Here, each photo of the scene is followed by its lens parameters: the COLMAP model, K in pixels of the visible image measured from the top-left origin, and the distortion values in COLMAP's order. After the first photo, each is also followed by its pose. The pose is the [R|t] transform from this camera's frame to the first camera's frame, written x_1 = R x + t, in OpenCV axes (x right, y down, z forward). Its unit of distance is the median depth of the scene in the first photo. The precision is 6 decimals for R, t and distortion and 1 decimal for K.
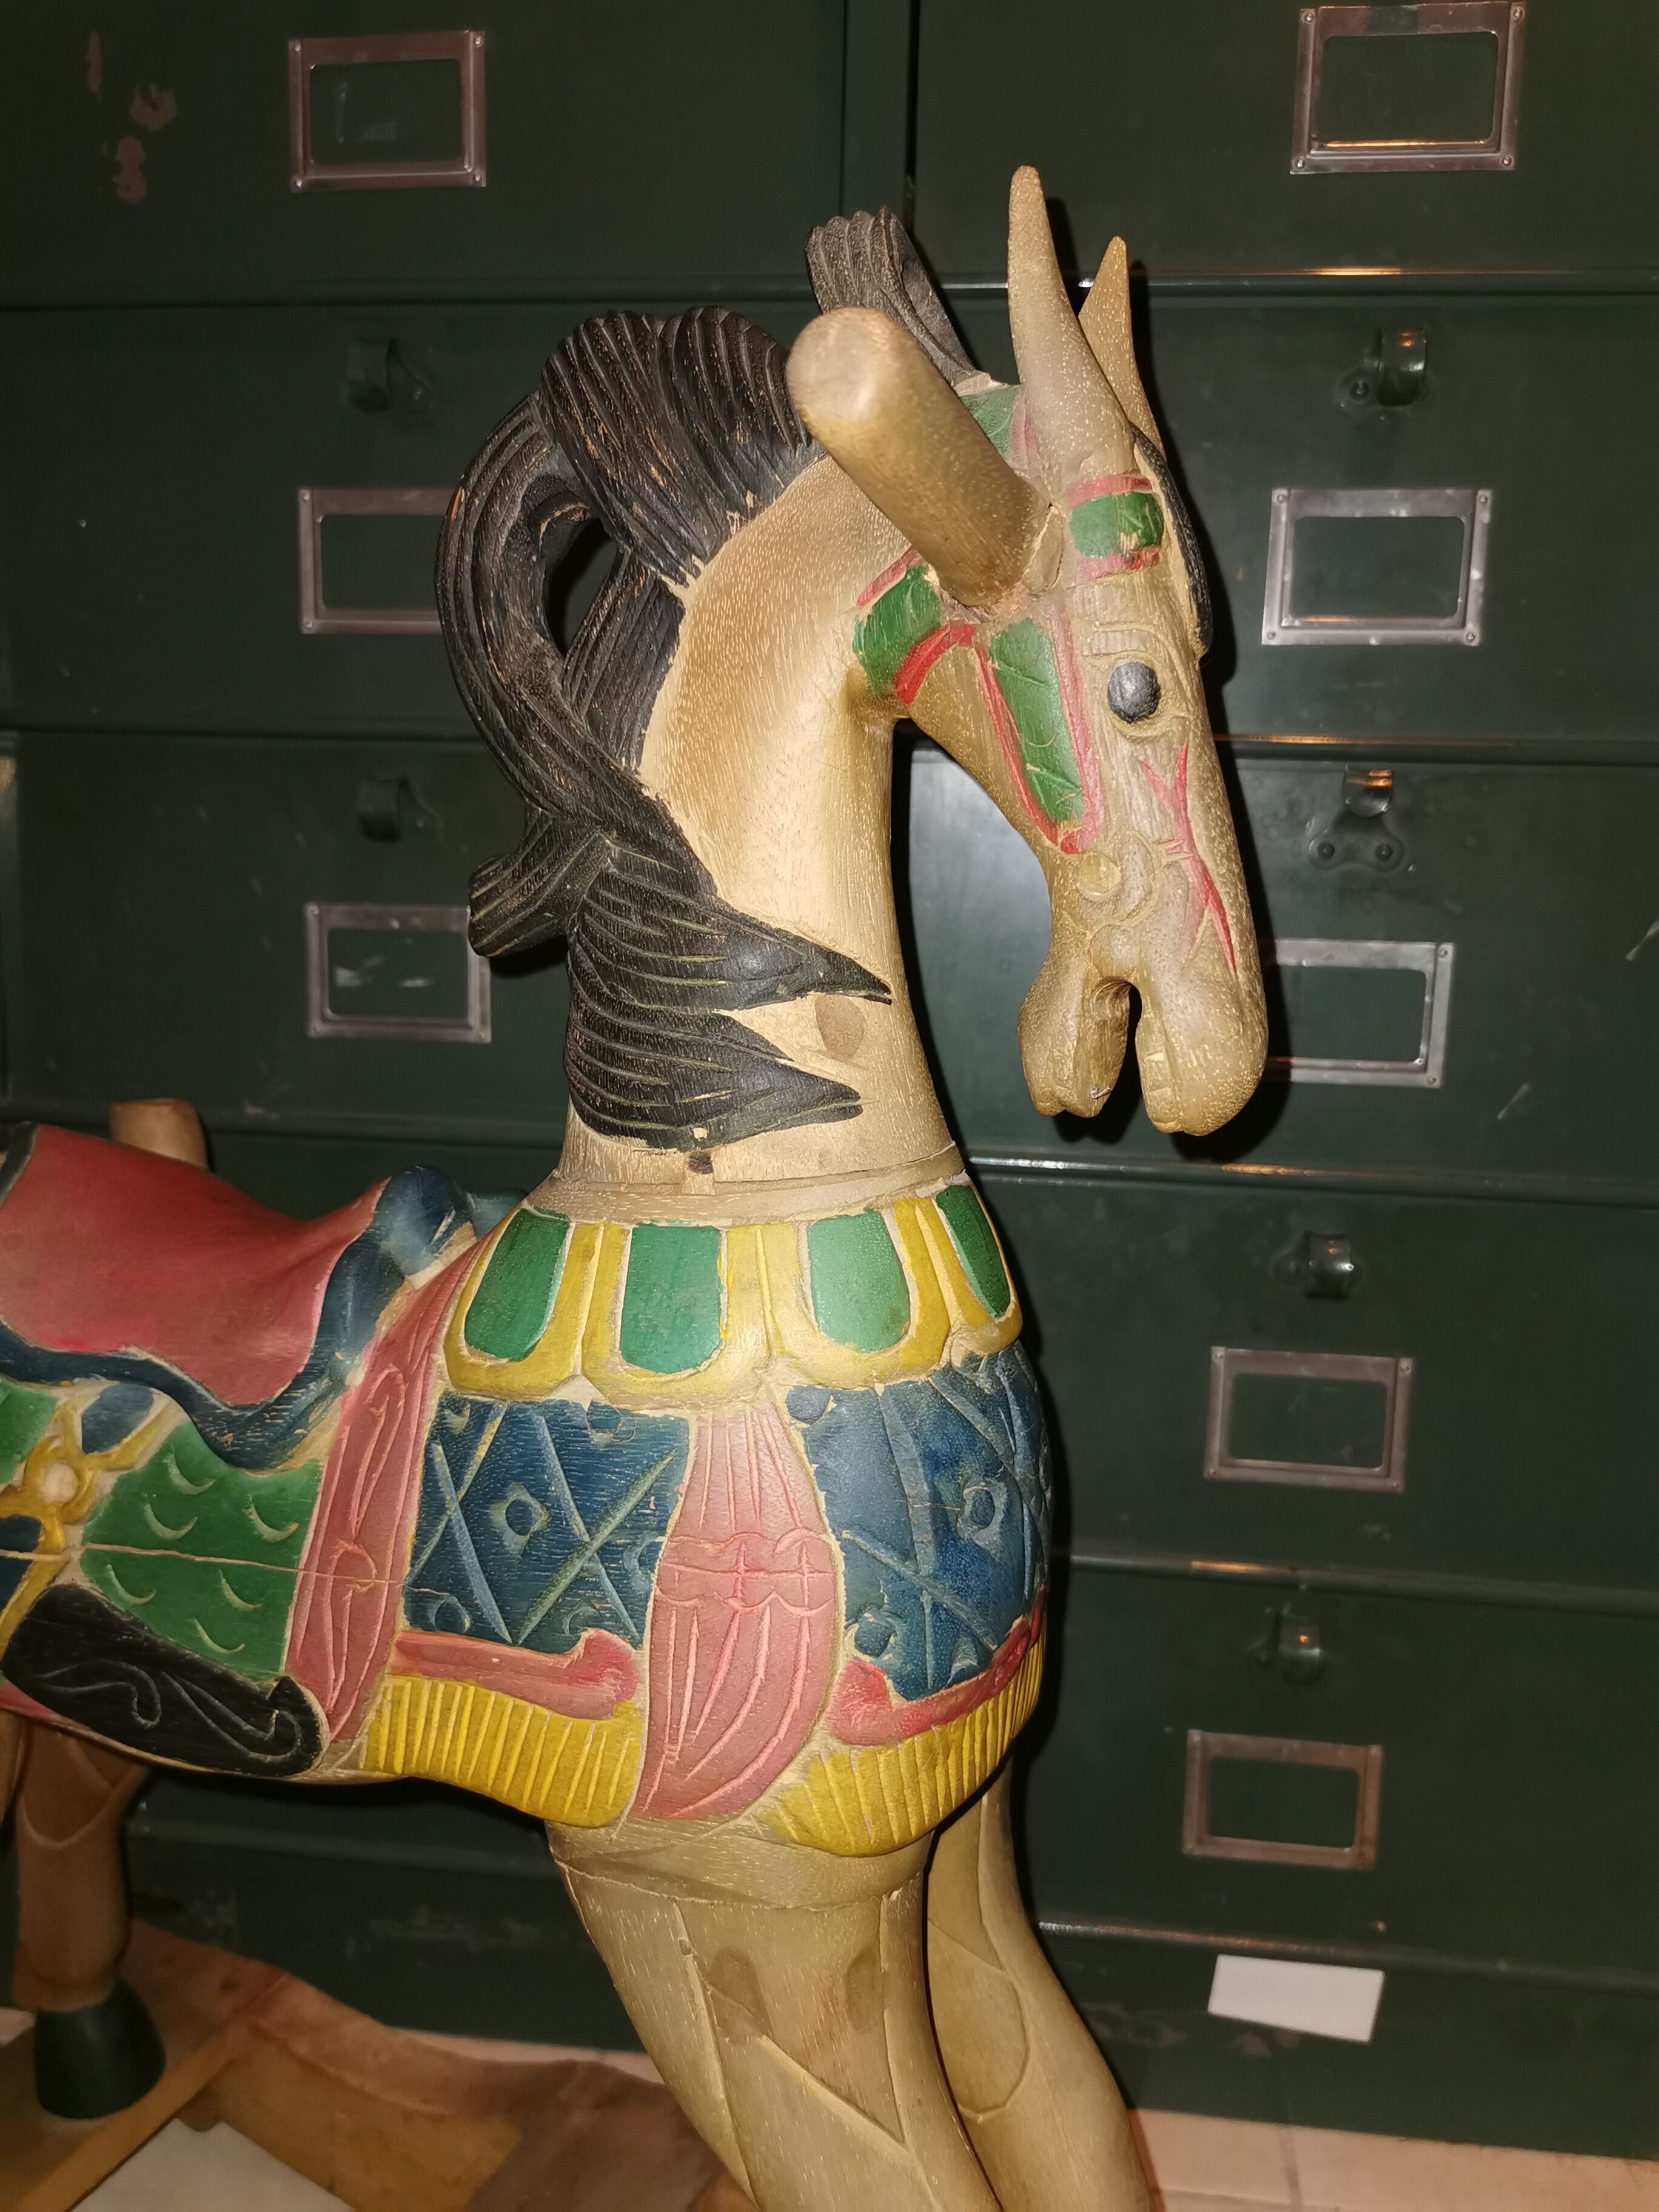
lens RADIAL K [[1694.2, 0, 829.5], [0, 1694.2, 1106.0], [0, 0, 1]] dist [0.002309, 0.001183]
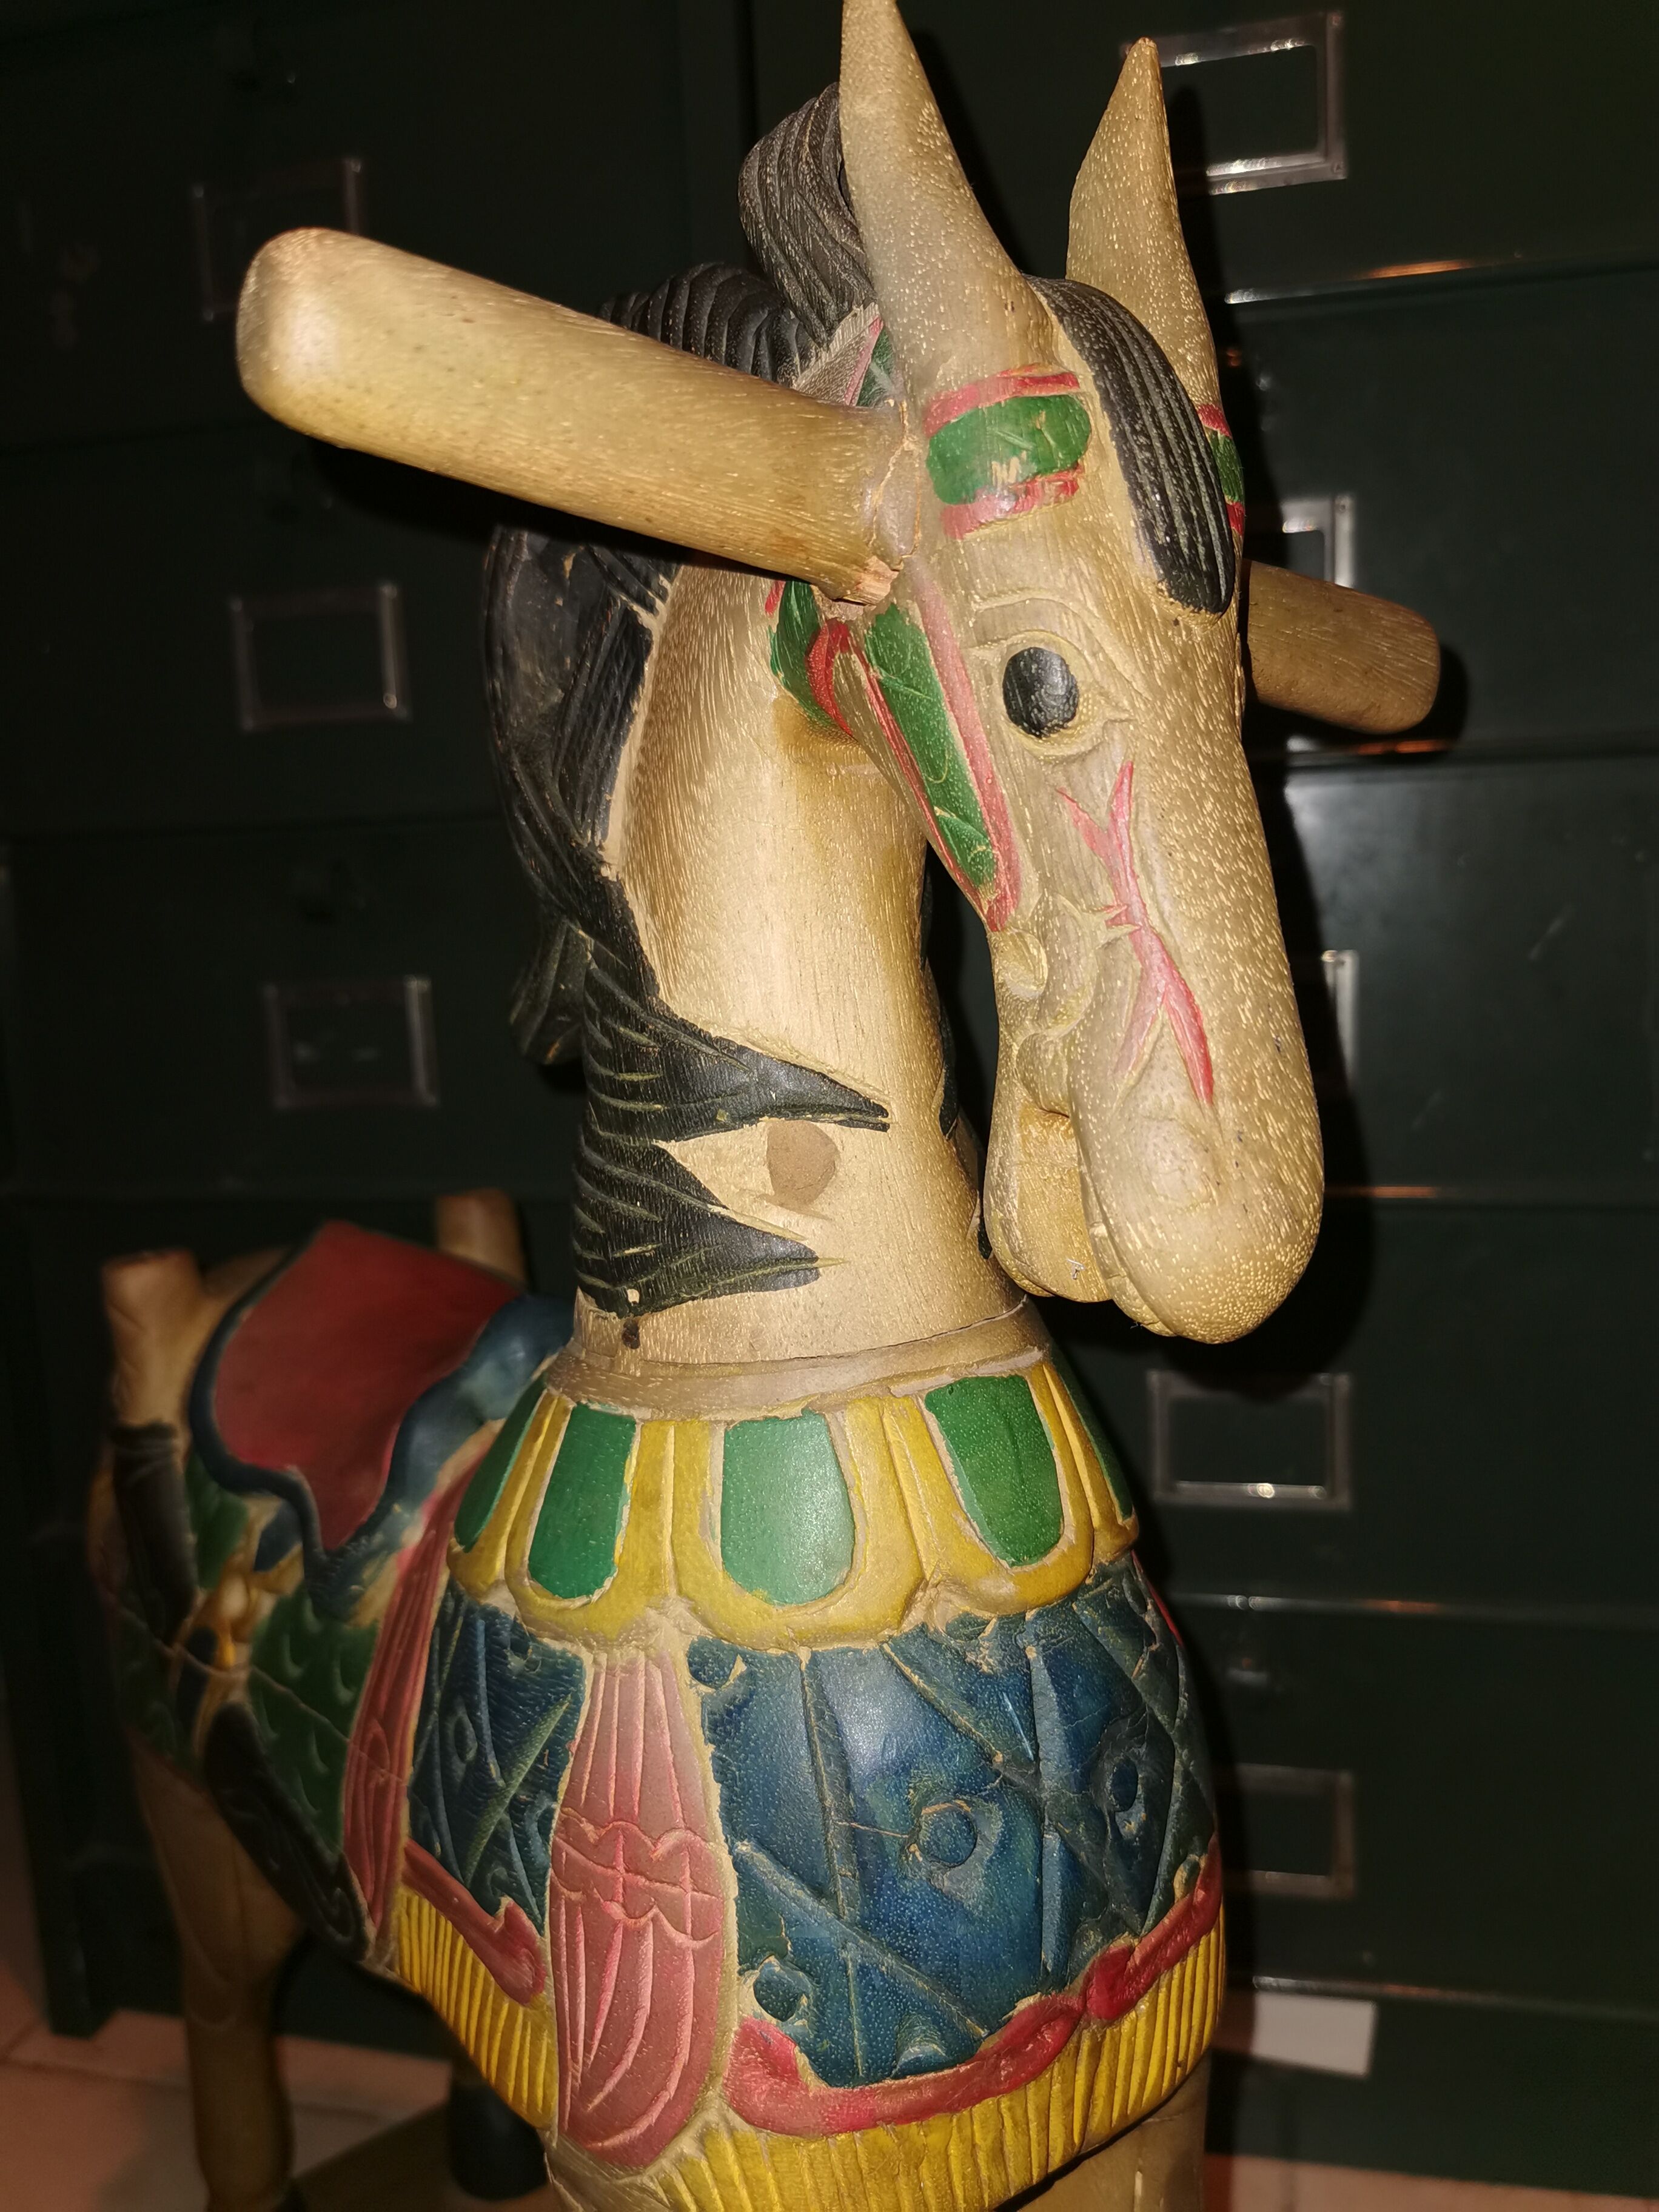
lens RADIAL K [[1729.1, 0, 829.5], [0, 1729.1, 1106.0], [0, 0, 1]] dist [0.038258, -0.100513]
pose [[0.887119, -0.000789, -0.461540, 0.382654], [-0.006674, 0.999872, -0.014537, -0.061929], [0.461492, 0.015976, 0.887000, 0.317204]]
